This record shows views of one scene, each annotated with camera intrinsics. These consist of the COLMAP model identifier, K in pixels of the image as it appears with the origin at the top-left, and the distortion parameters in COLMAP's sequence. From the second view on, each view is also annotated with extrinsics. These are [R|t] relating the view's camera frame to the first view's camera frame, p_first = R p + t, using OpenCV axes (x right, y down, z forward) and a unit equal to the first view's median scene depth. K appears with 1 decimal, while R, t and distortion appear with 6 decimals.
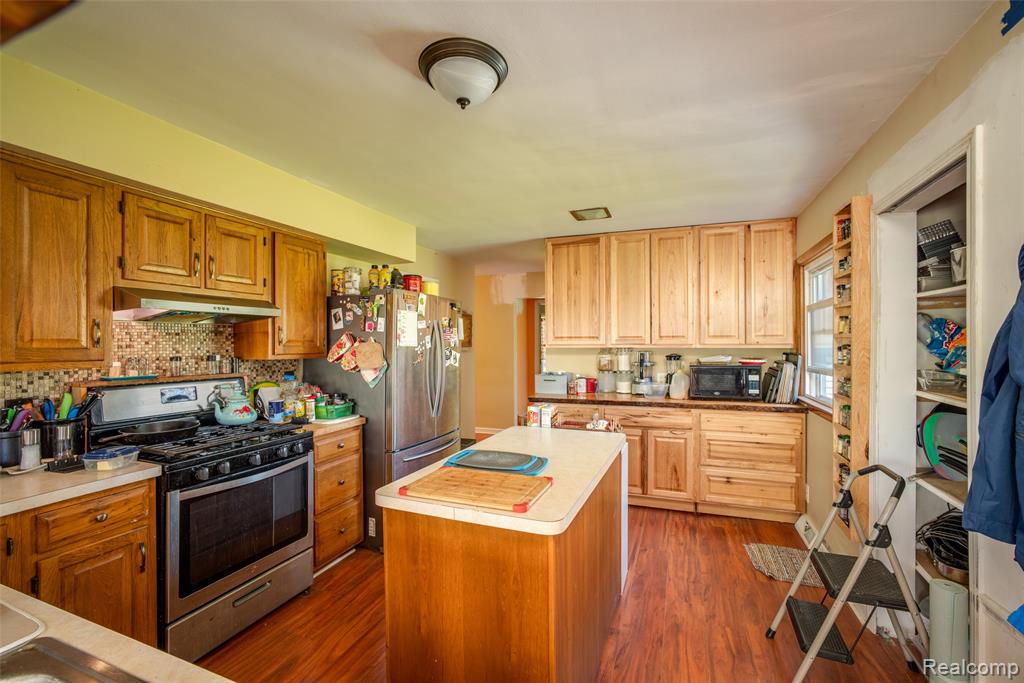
lens RADIAL K [[434.2, 0, 512.0], [0, 434.2, 341.5], [0, 0, 1]] dist [-0.026941, 0.012749]
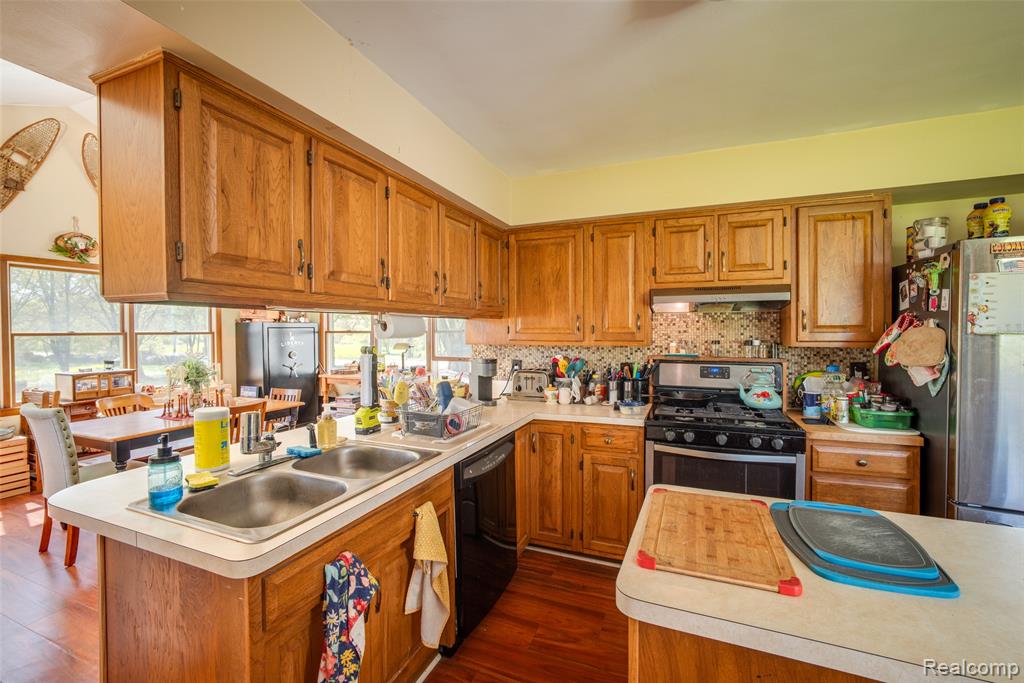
lens RADIAL K [[434.2, 0, 512.0], [0, 434.2, 341.5], [0, 0, 1]] dist [-0.026941, 0.012749]
pose [[-0.003259, 0.029855, -0.999549, 0.408293], [0.009194, 0.999513, 0.029823, -0.002512], [0.999952, -0.009093, -0.003532, 0.435155]]
